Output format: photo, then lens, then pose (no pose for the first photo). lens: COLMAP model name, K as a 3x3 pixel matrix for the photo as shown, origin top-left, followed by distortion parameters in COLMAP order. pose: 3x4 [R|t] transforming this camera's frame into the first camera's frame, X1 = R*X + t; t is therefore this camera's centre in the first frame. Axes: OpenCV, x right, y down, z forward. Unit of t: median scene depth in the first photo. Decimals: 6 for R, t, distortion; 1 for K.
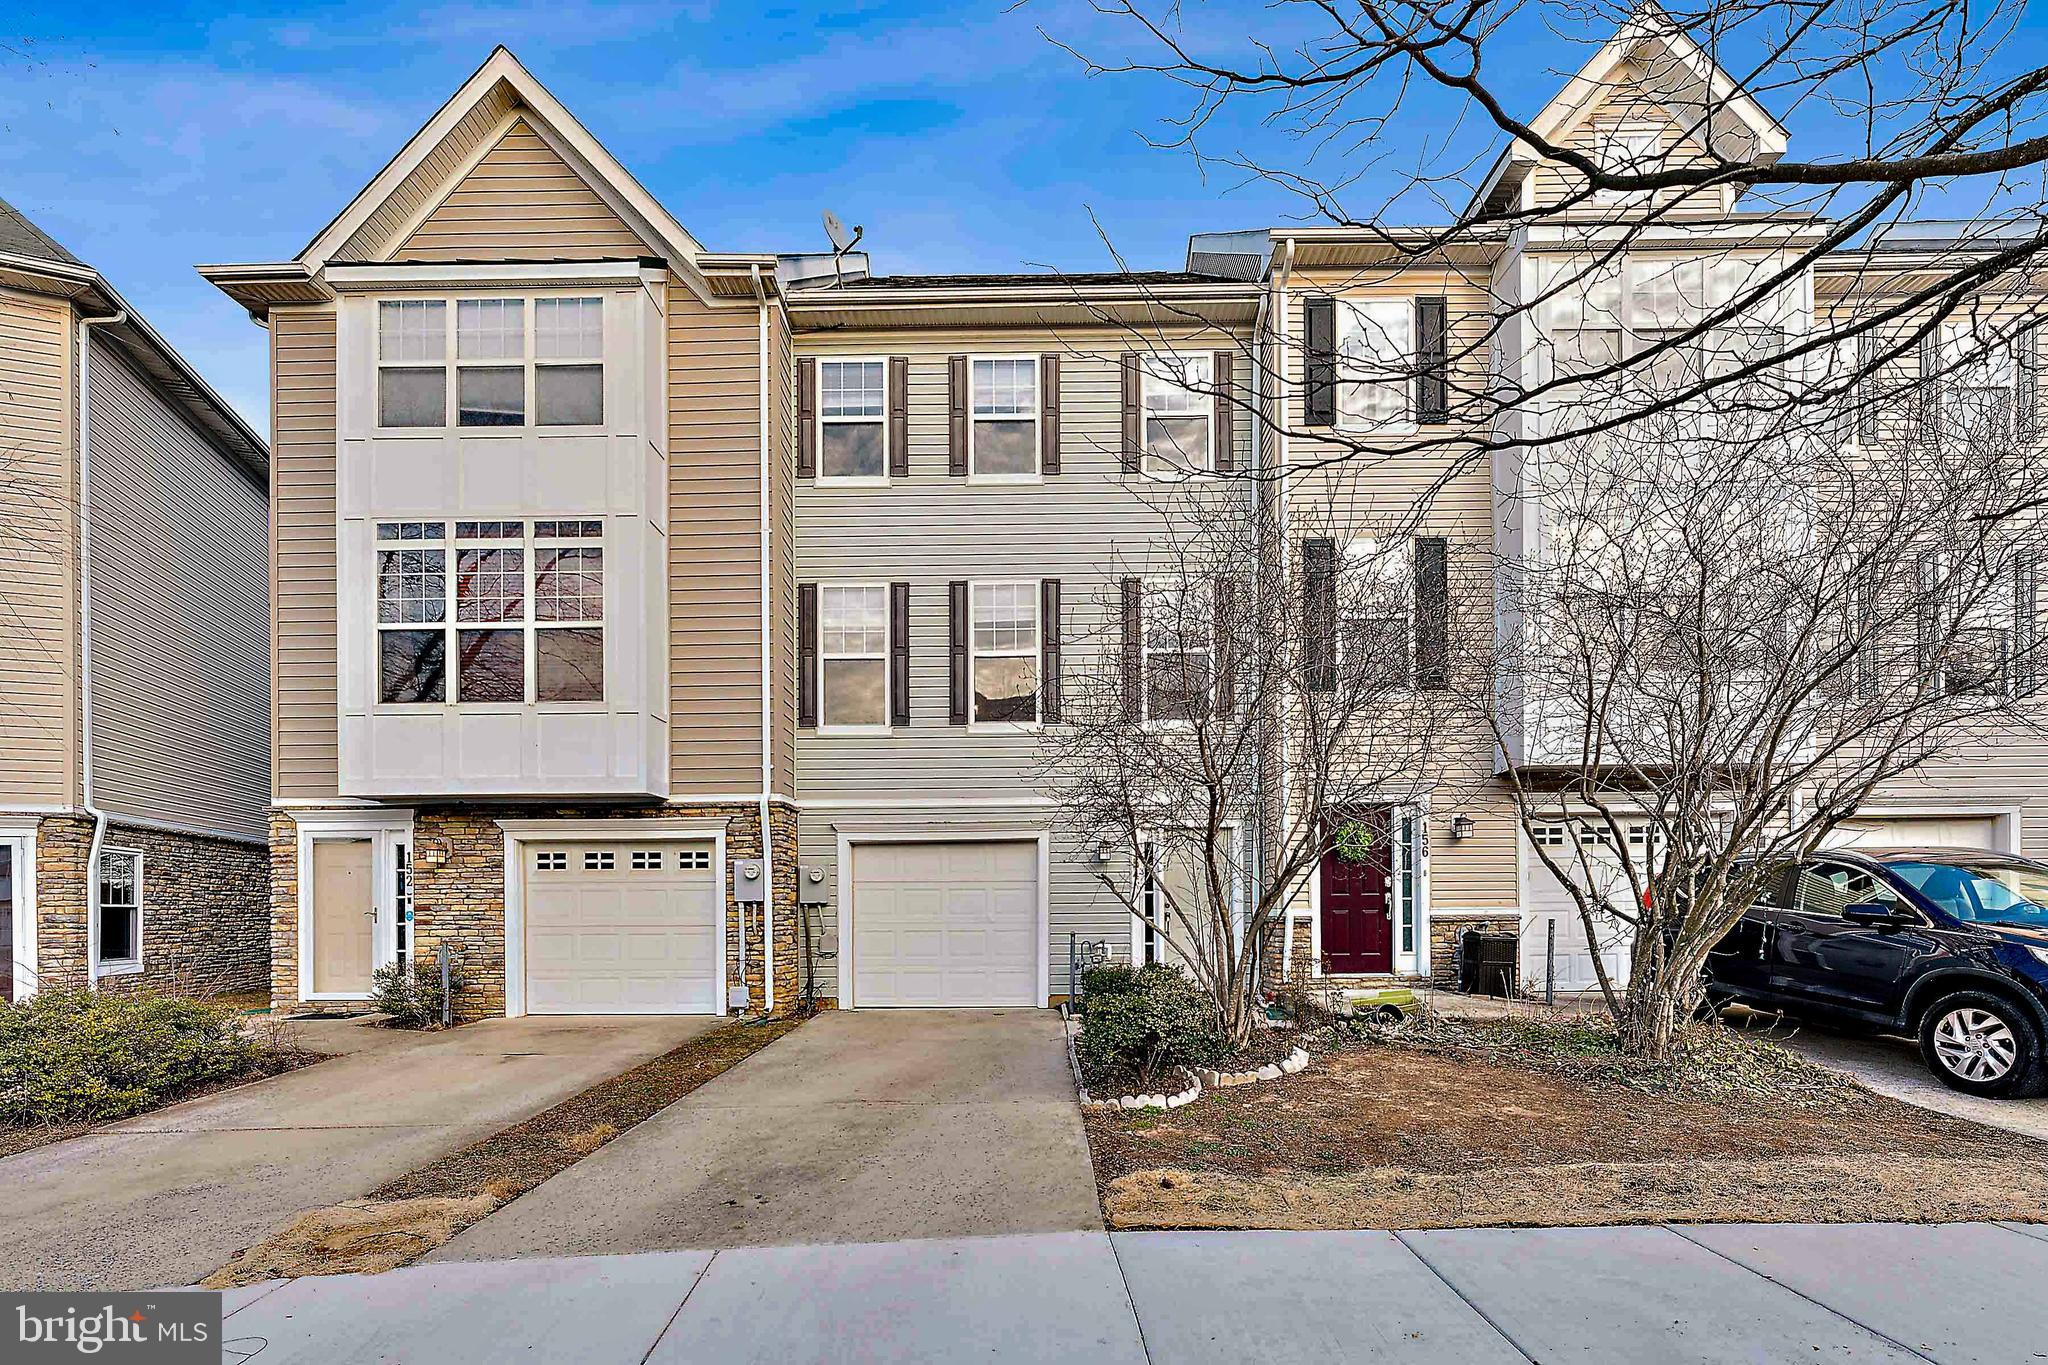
lens RADIAL K [[827.5, 0, 1029.7], [0, 827.5, 718.4], [0, 0, 1]] dist [-0.000263, 0.000100]
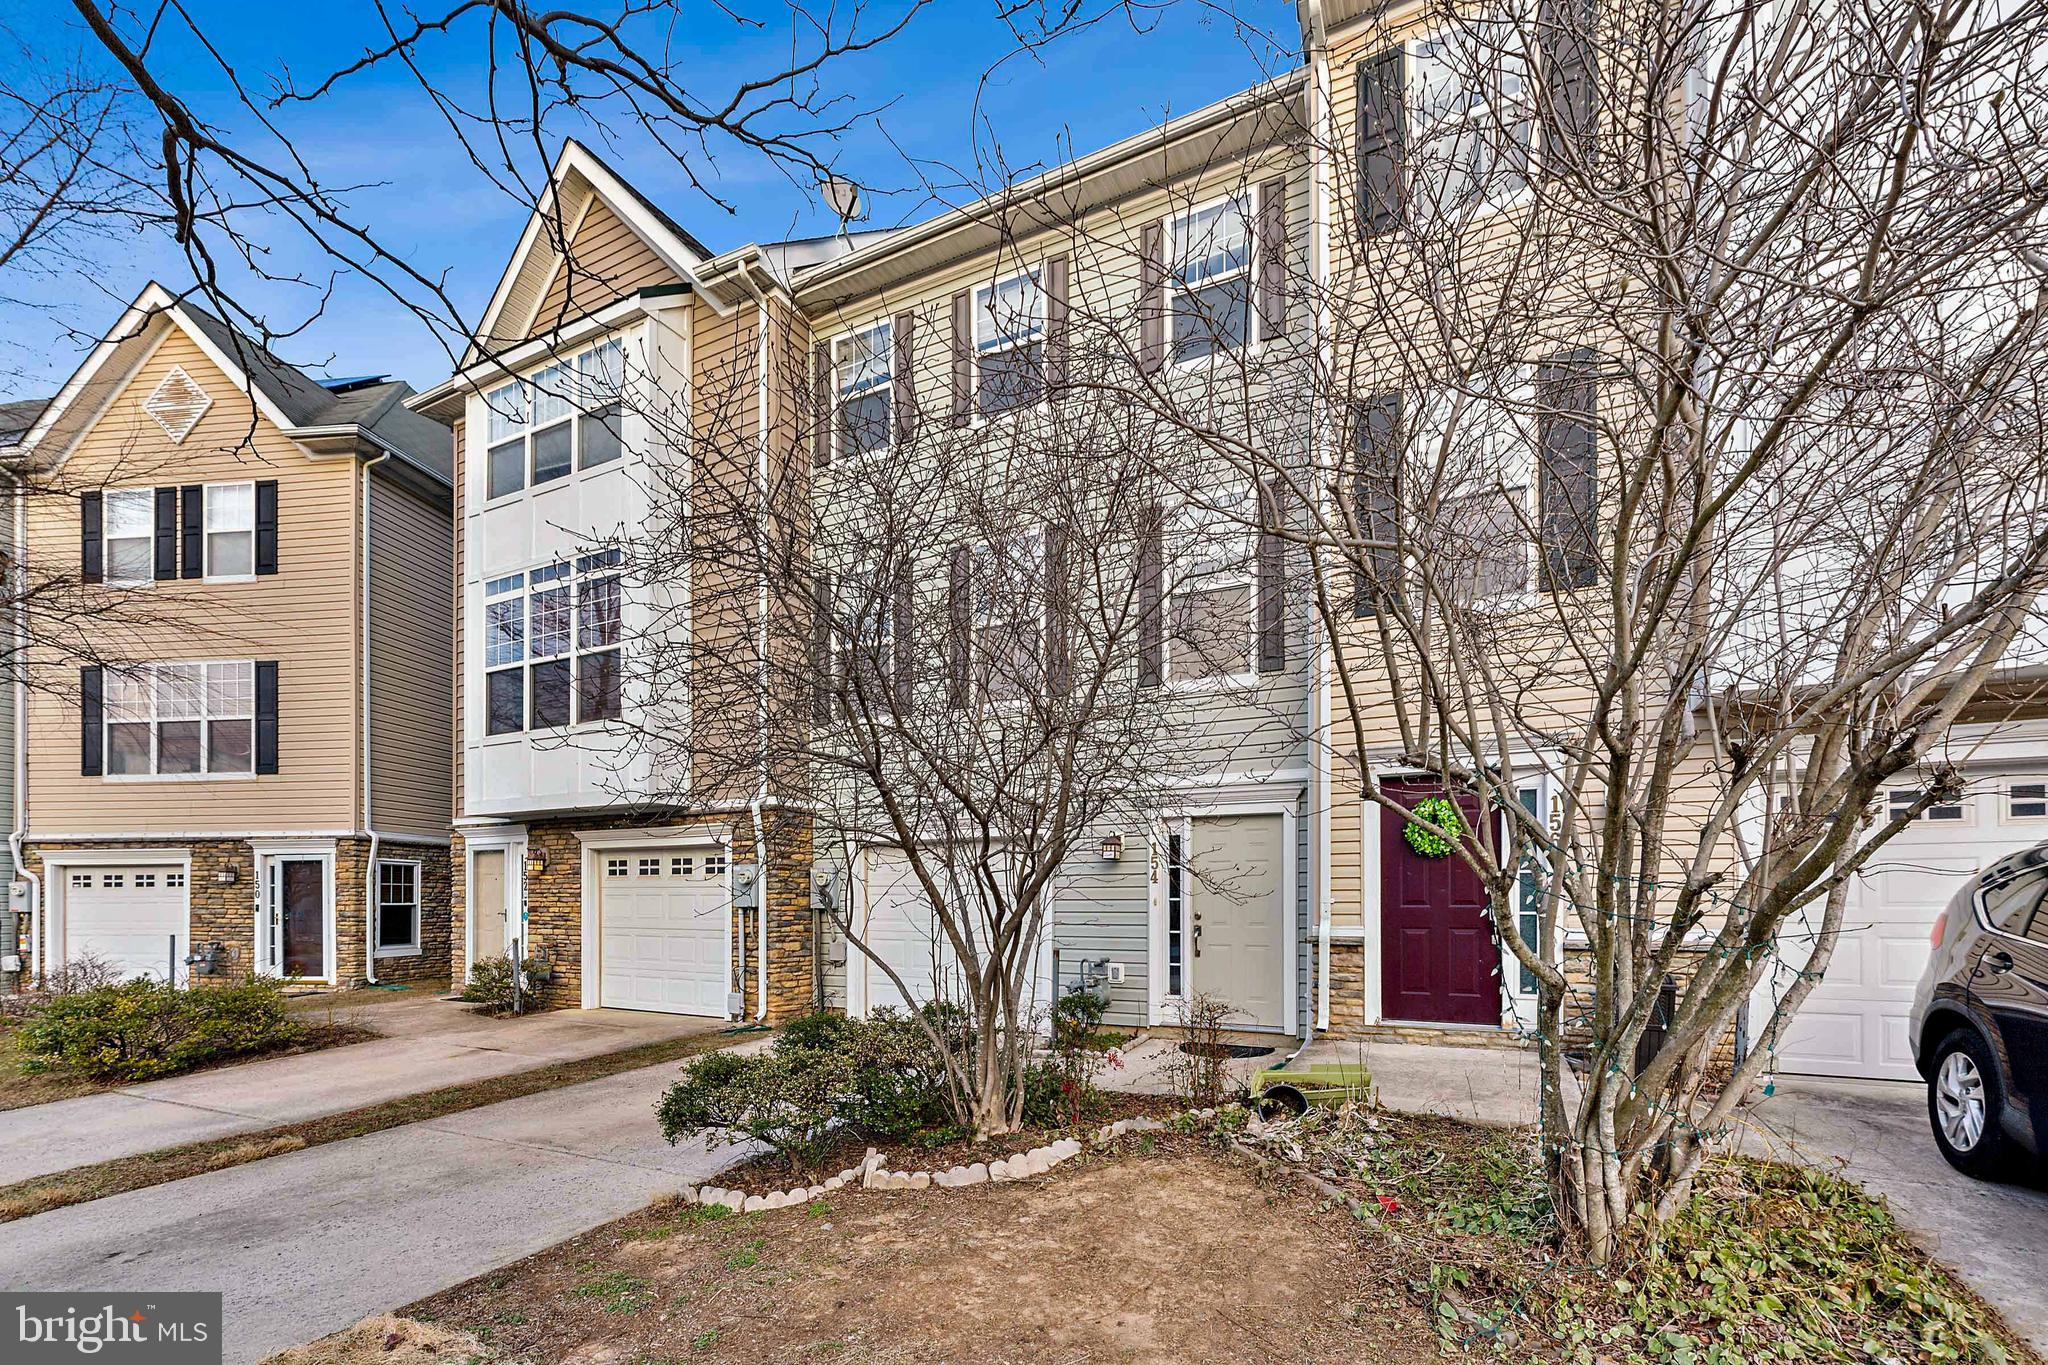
lens RADIAL K [[849.0, 0, 1023.0], [0, 849.0, 725.8], [0, 0, 1]] dist [-0.002658, -0.000287]
pose [[0.898359, -0.080995, -0.431730, 0.400320], [0.091970, 0.995751, 0.004568, 0.031032], [0.429525, -0.043810, 0.901992, 0.233616]]
